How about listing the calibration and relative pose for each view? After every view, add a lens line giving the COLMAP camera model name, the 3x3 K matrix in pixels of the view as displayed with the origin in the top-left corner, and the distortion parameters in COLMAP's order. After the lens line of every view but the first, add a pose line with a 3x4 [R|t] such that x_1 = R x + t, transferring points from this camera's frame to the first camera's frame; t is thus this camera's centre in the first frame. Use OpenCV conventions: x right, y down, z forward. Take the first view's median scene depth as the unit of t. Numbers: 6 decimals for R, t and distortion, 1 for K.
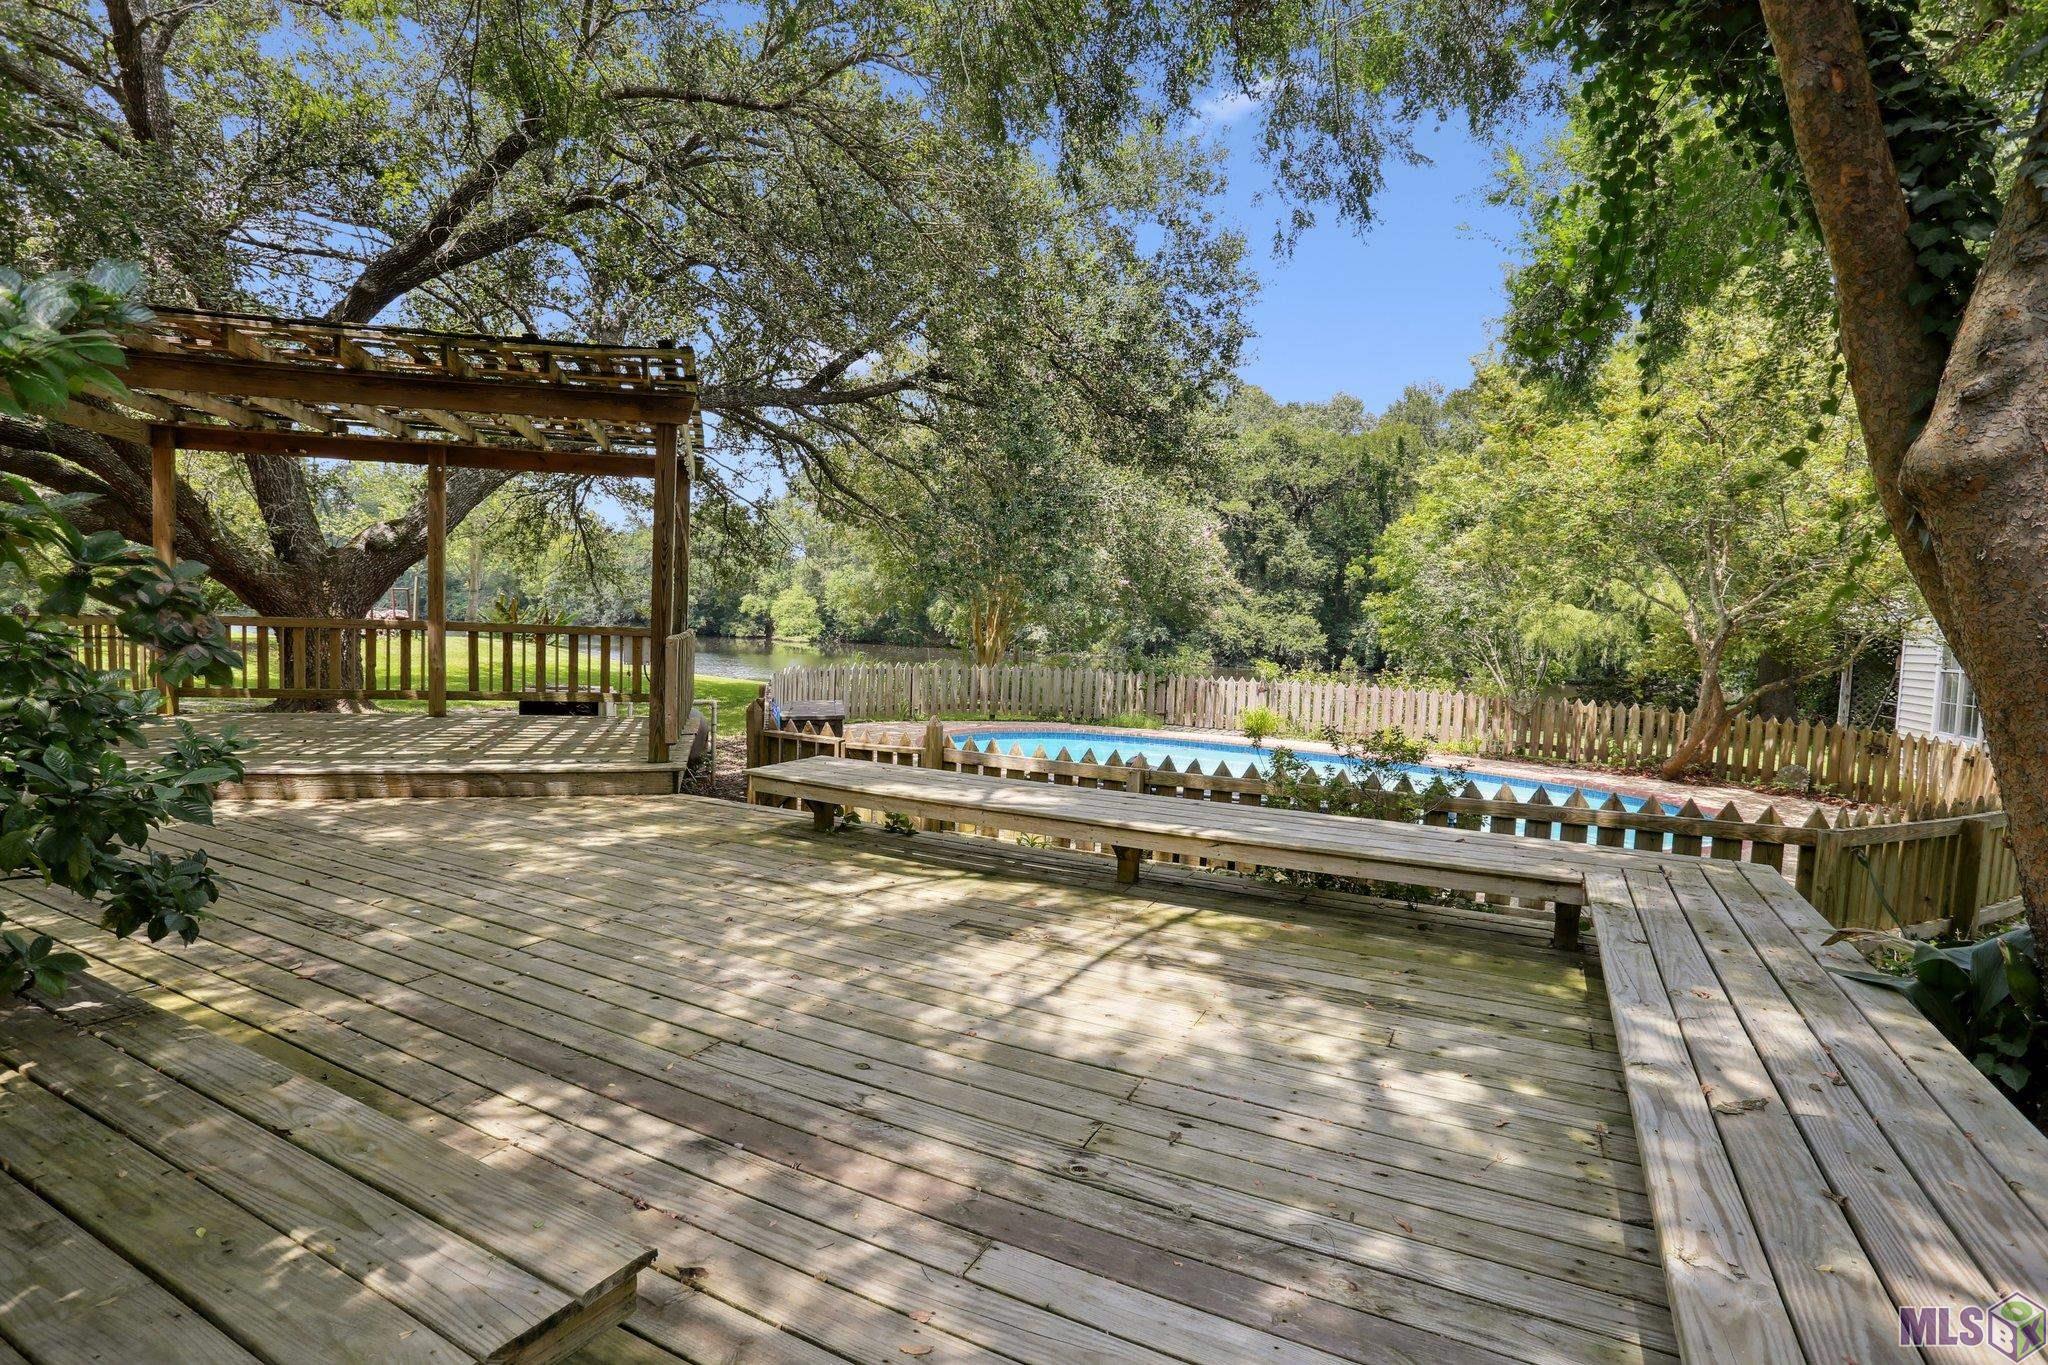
lens RADIAL K [[900.2, 0, 1024.0], [0, 900.2, 682.5], [0, 0, 1]] dist [0.000091, -0.000001]
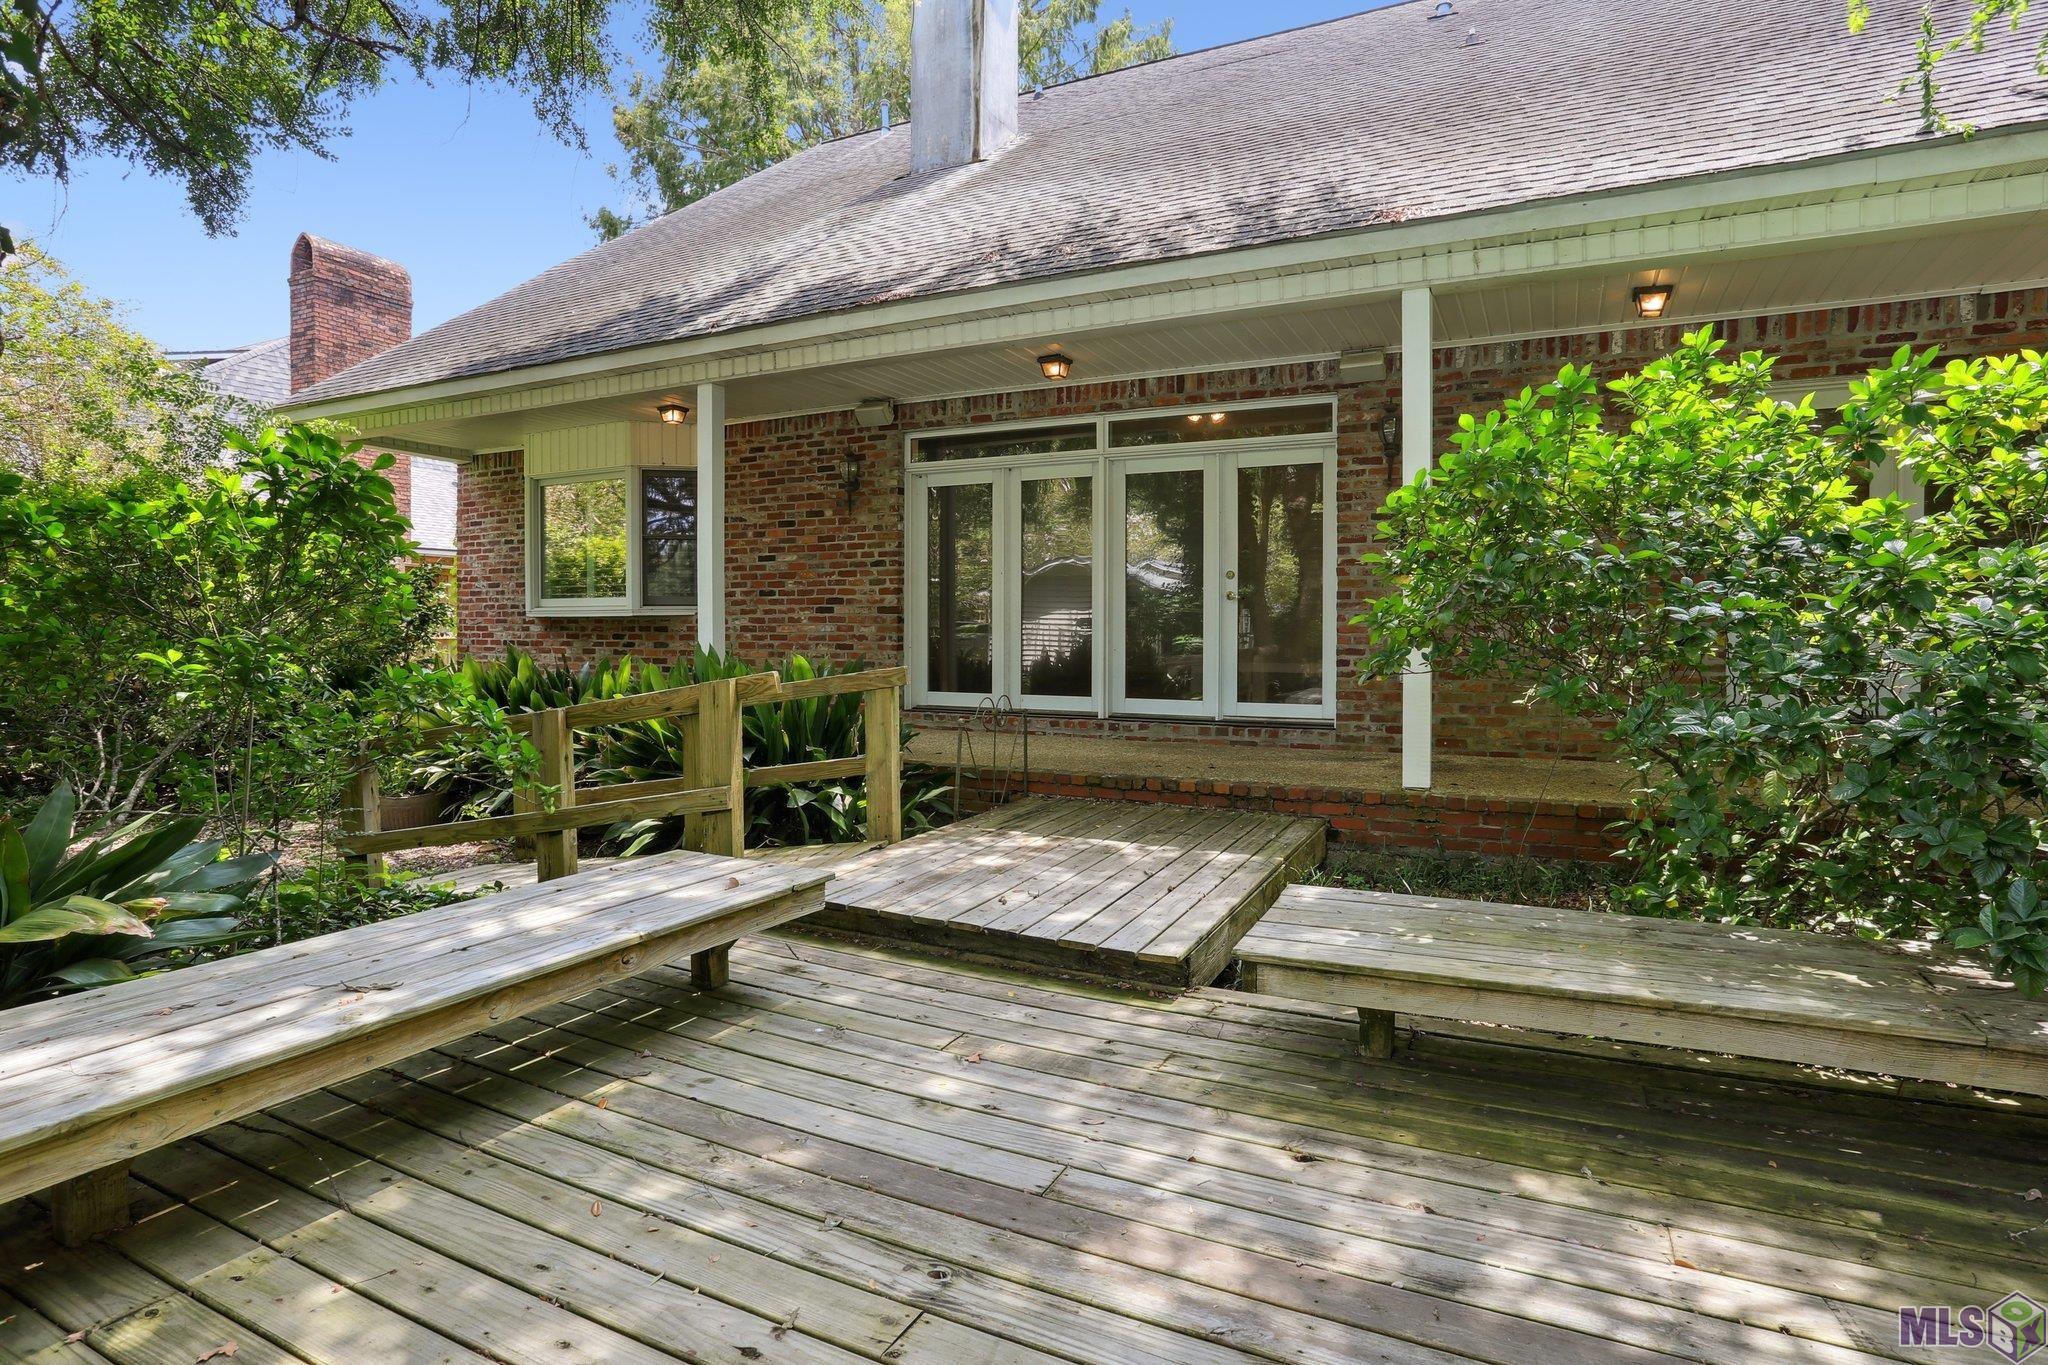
lens RADIAL K [[1007.6, 0, 1024.0], [0, 1007.6, 682.5], [0, 0, 1]] dist [-0.000606, -0.000173]
pose [[-0.999160, -0.040084, 0.008522, 0.003325], [-0.038995, 0.993909, 0.103077, -0.050568], [-0.012602, 0.102658, -0.994637, 1.883320]]
